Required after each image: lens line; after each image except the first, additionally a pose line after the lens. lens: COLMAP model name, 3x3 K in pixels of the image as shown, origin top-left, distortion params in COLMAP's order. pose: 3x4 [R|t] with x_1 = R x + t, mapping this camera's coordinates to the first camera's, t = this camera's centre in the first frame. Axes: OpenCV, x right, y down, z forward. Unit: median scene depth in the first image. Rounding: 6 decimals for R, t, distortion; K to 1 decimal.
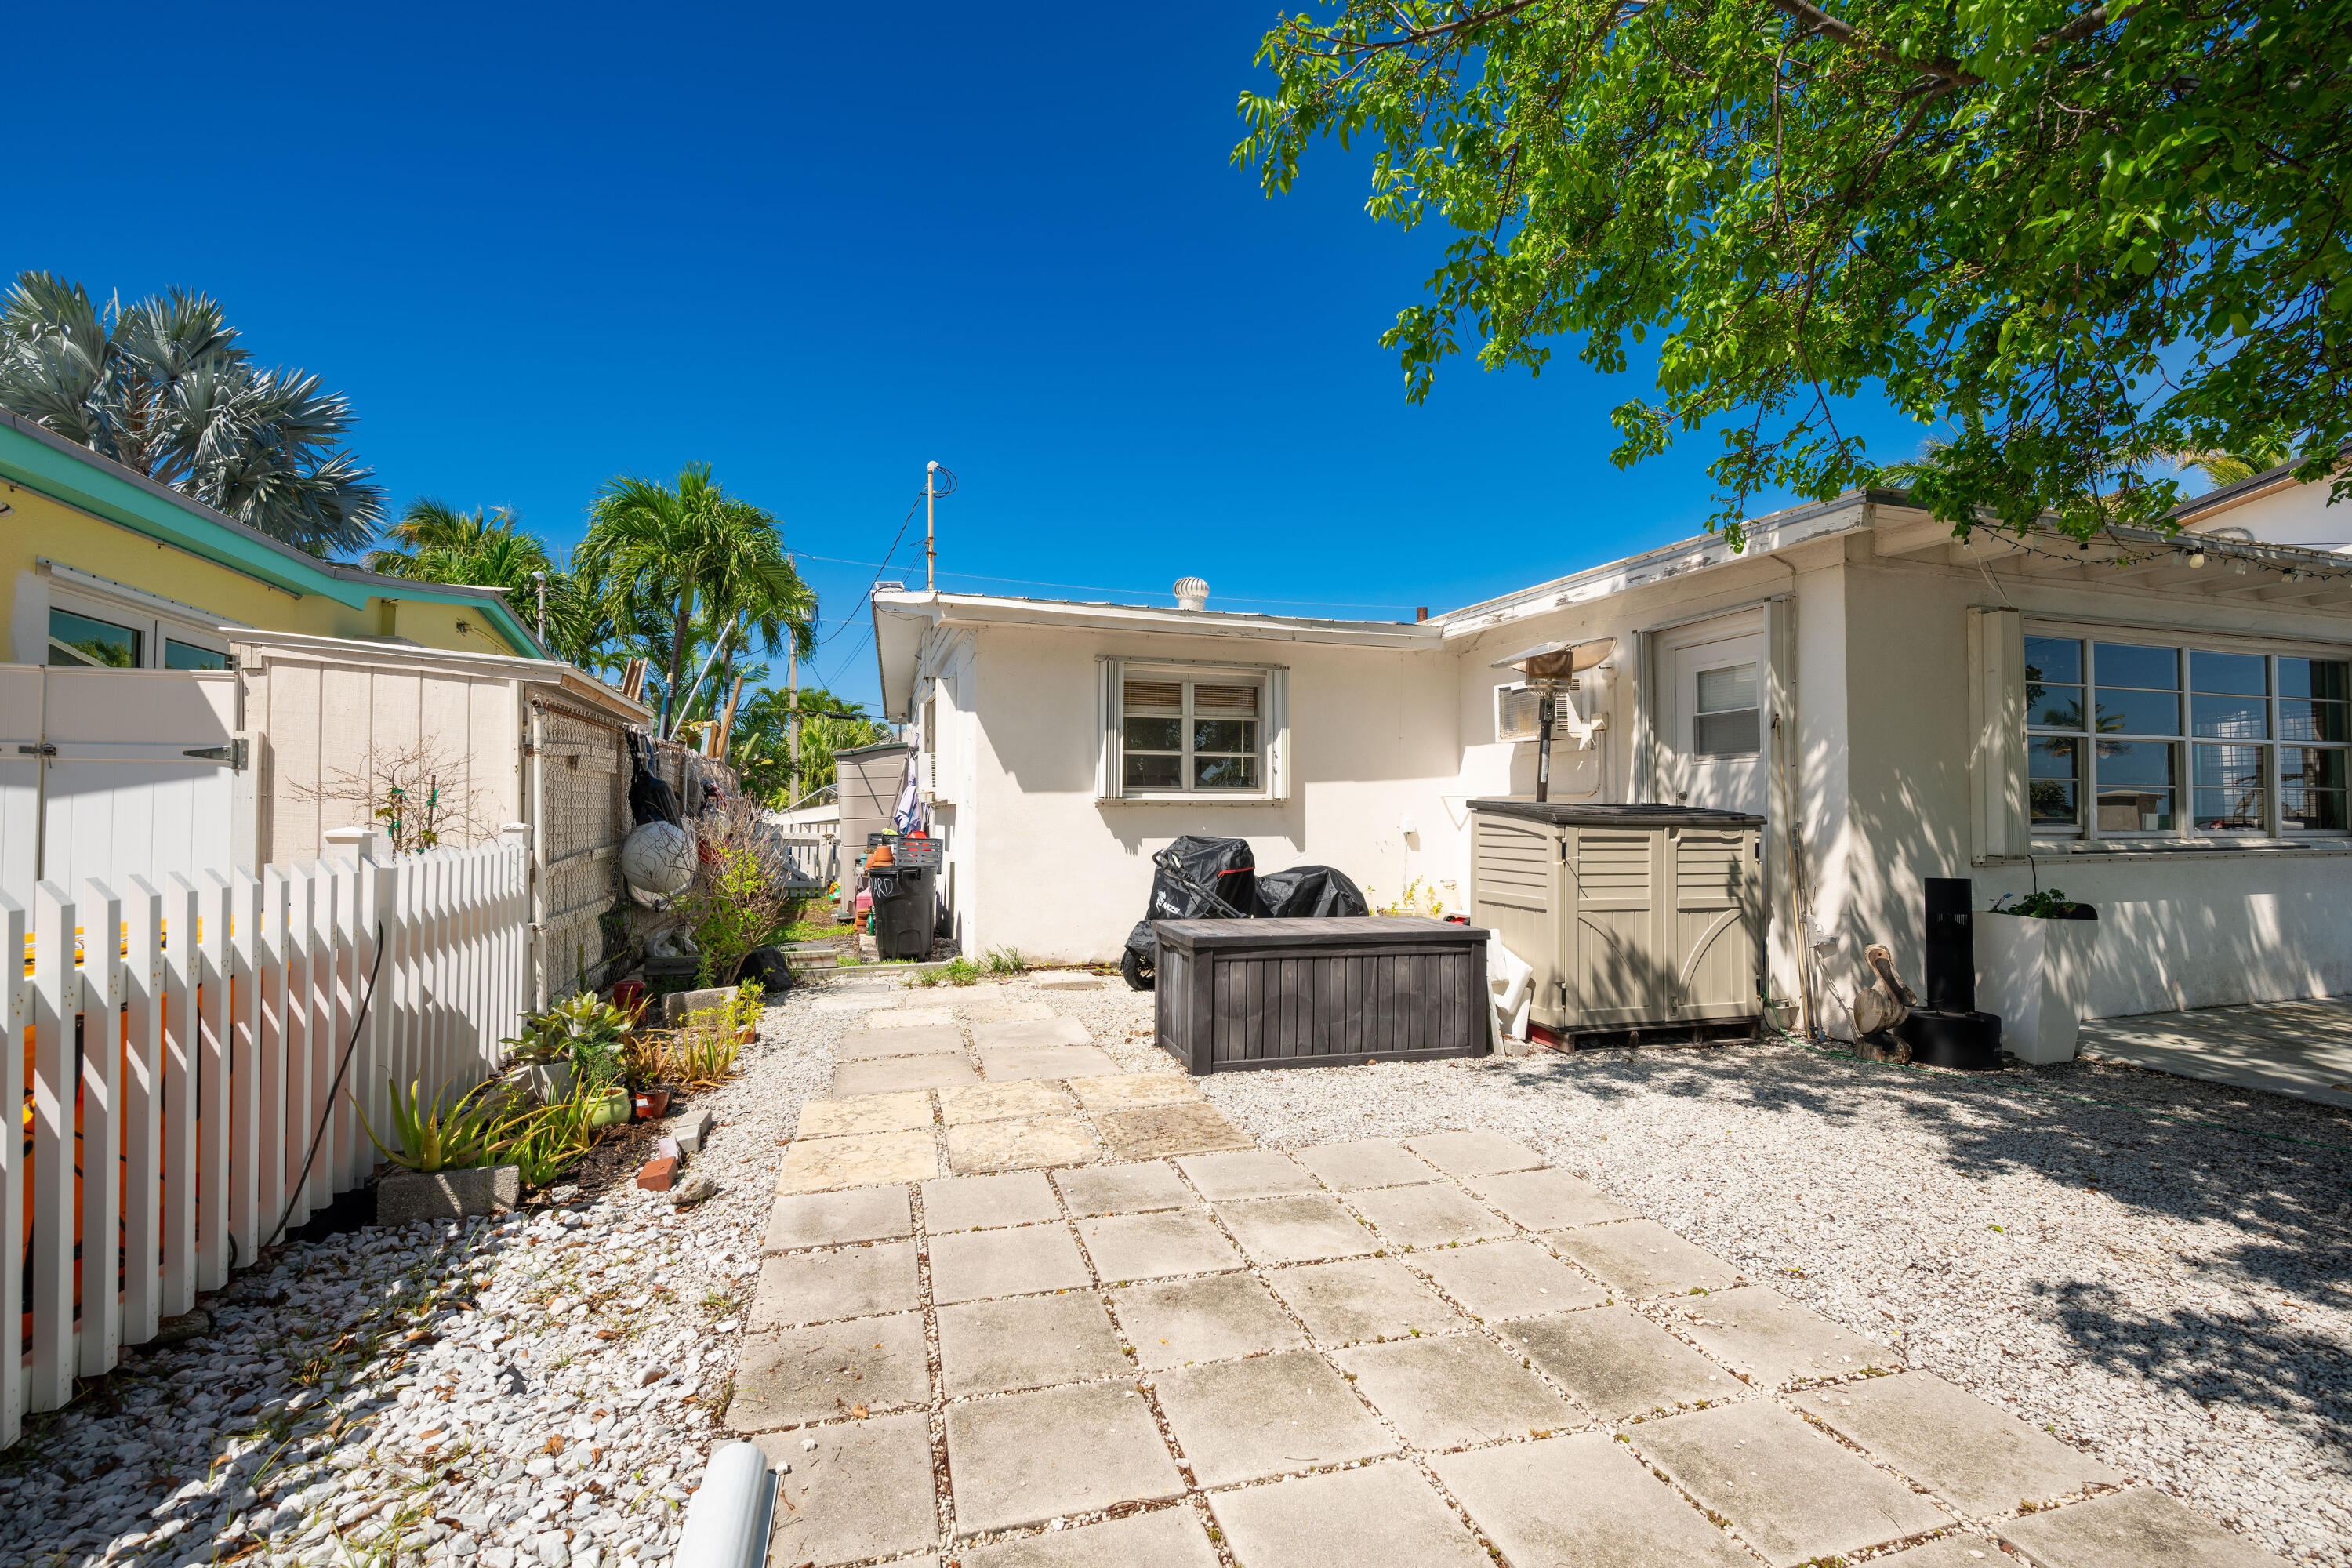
lens RADIAL K [[1070.1, 0, 1178.8], [0, 1070.1, 793.7], [0, 0, 1]] dist [-0.000344, -0.000001]
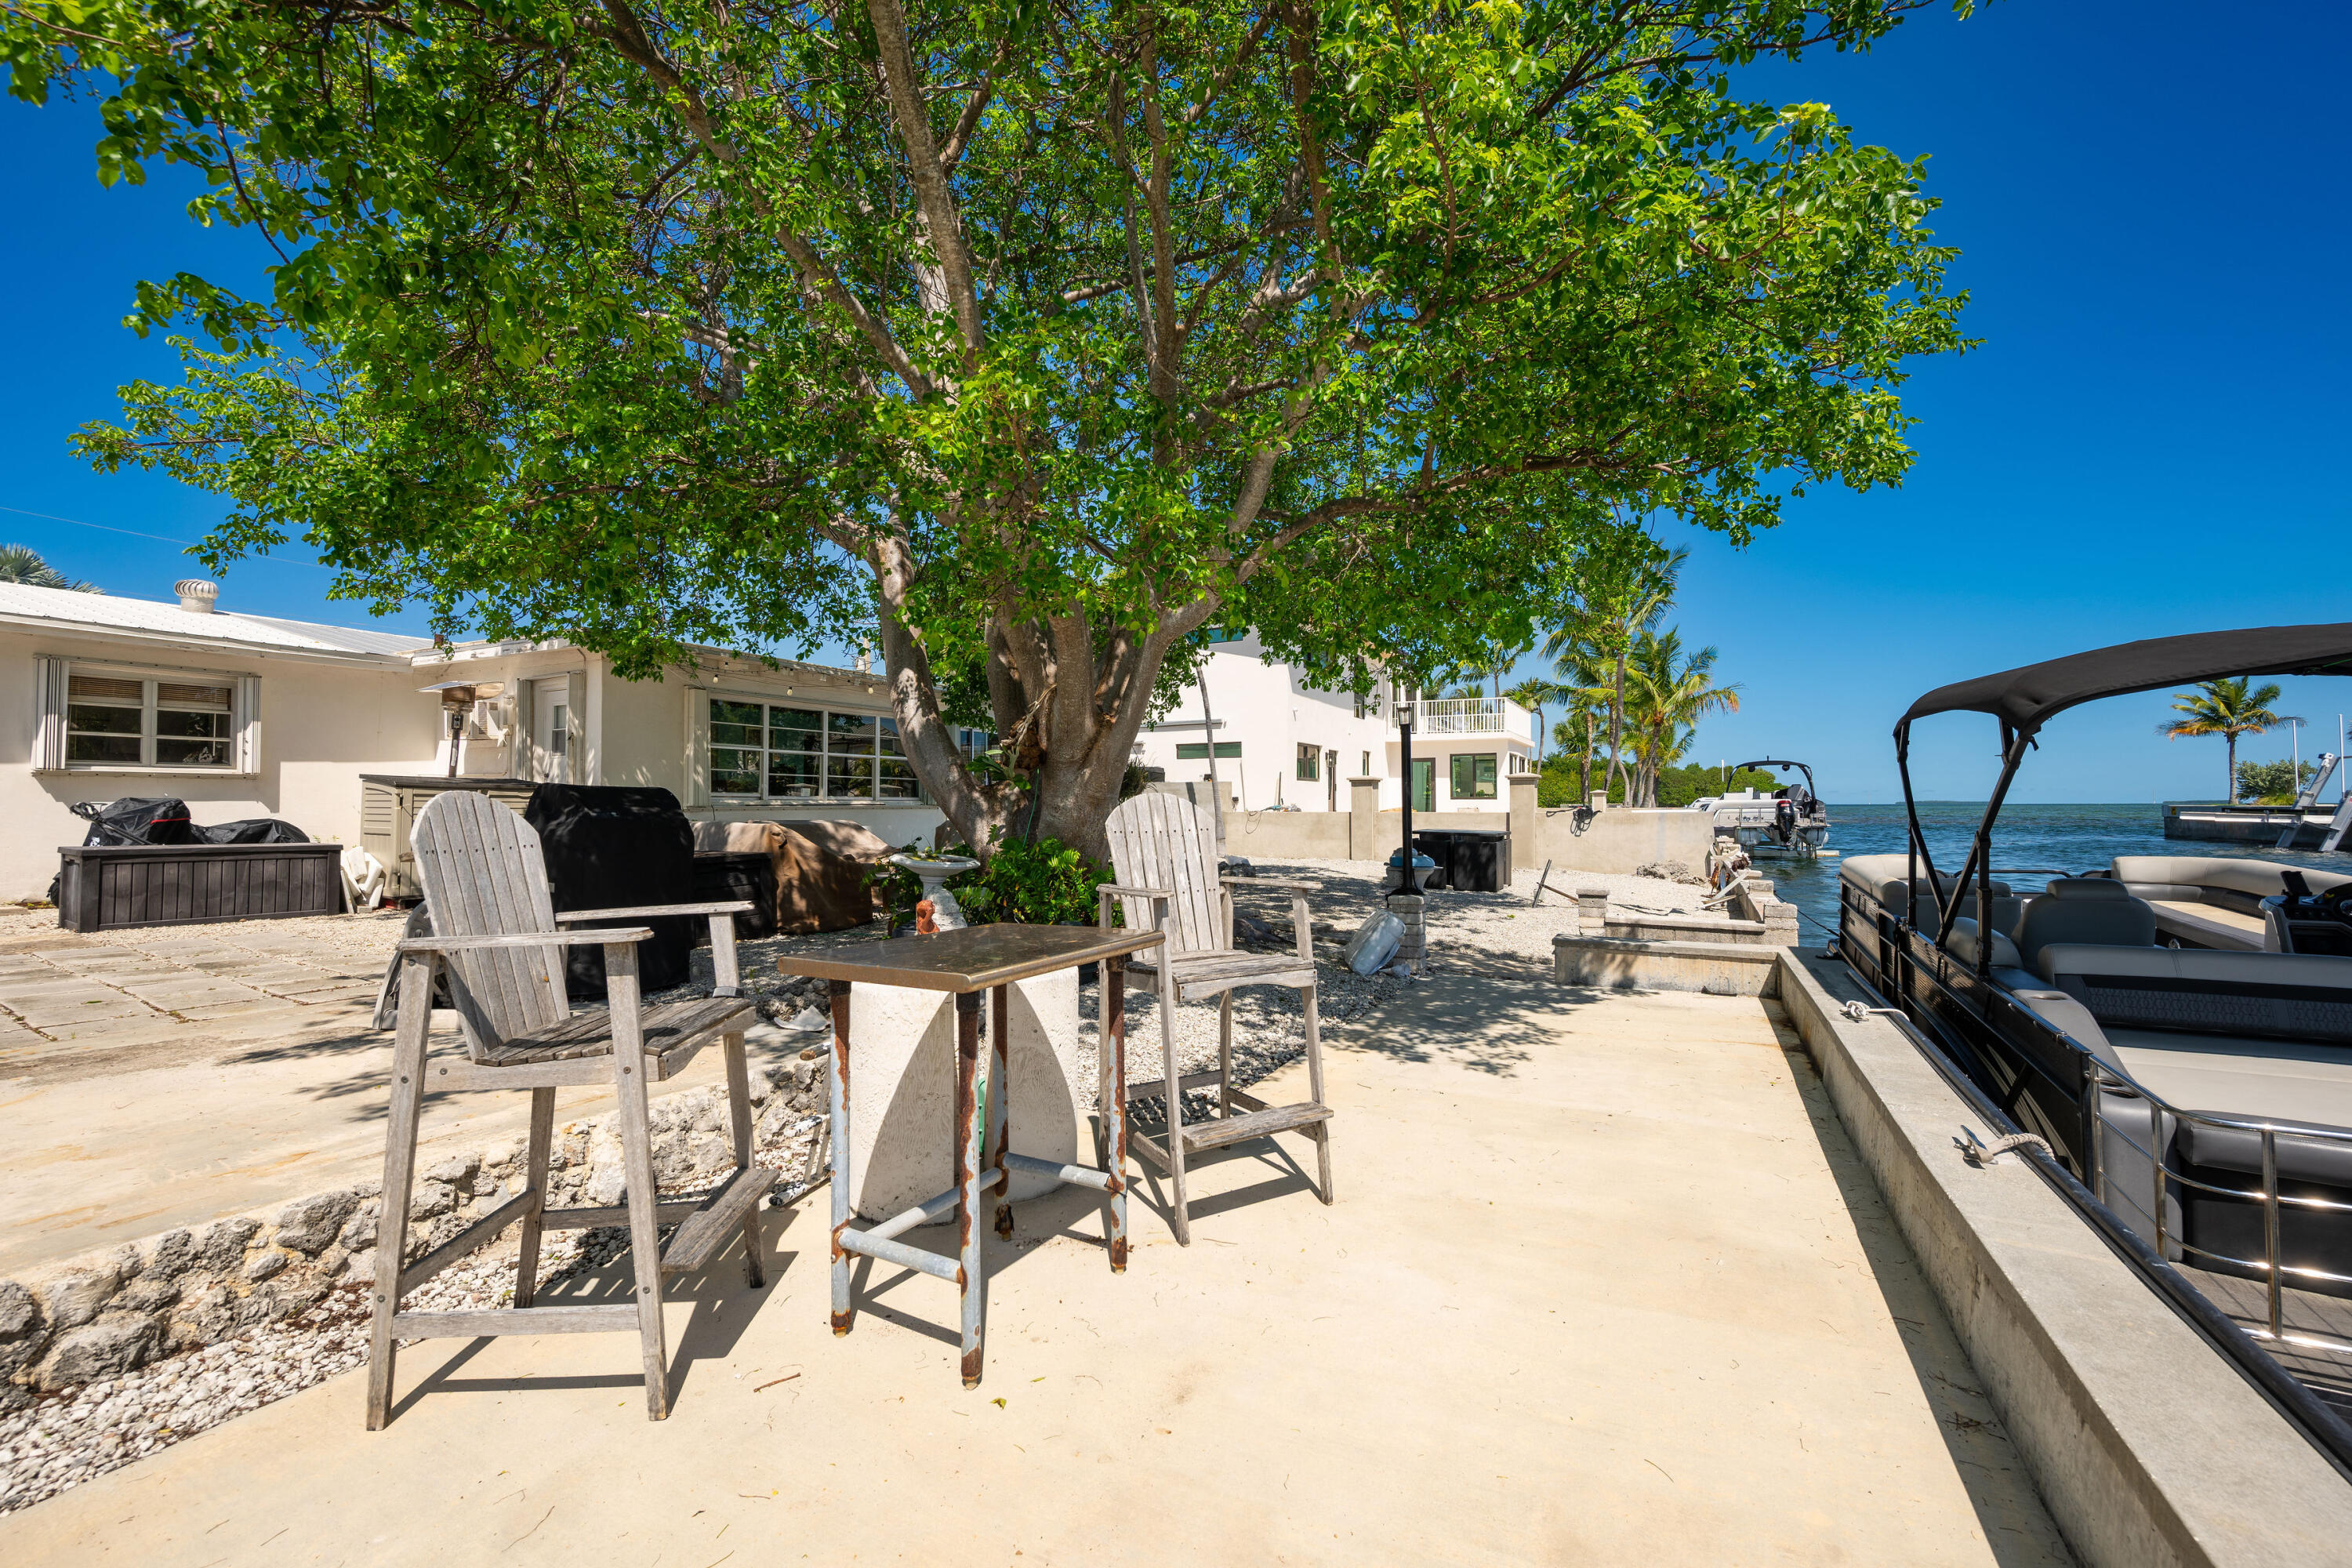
lens RADIAL K [[915.3, 0, 1167.8], [0, 915.3, 781.1], [0, 0, 1]] dist [-0.005569, 0.000767]
pose [[0.718879, 0.016173, 0.694947, 0.147891], [-0.014760, 0.999859, -0.008001, 0.007761], [-0.694978, -0.004506, 0.719017, -0.726038]]
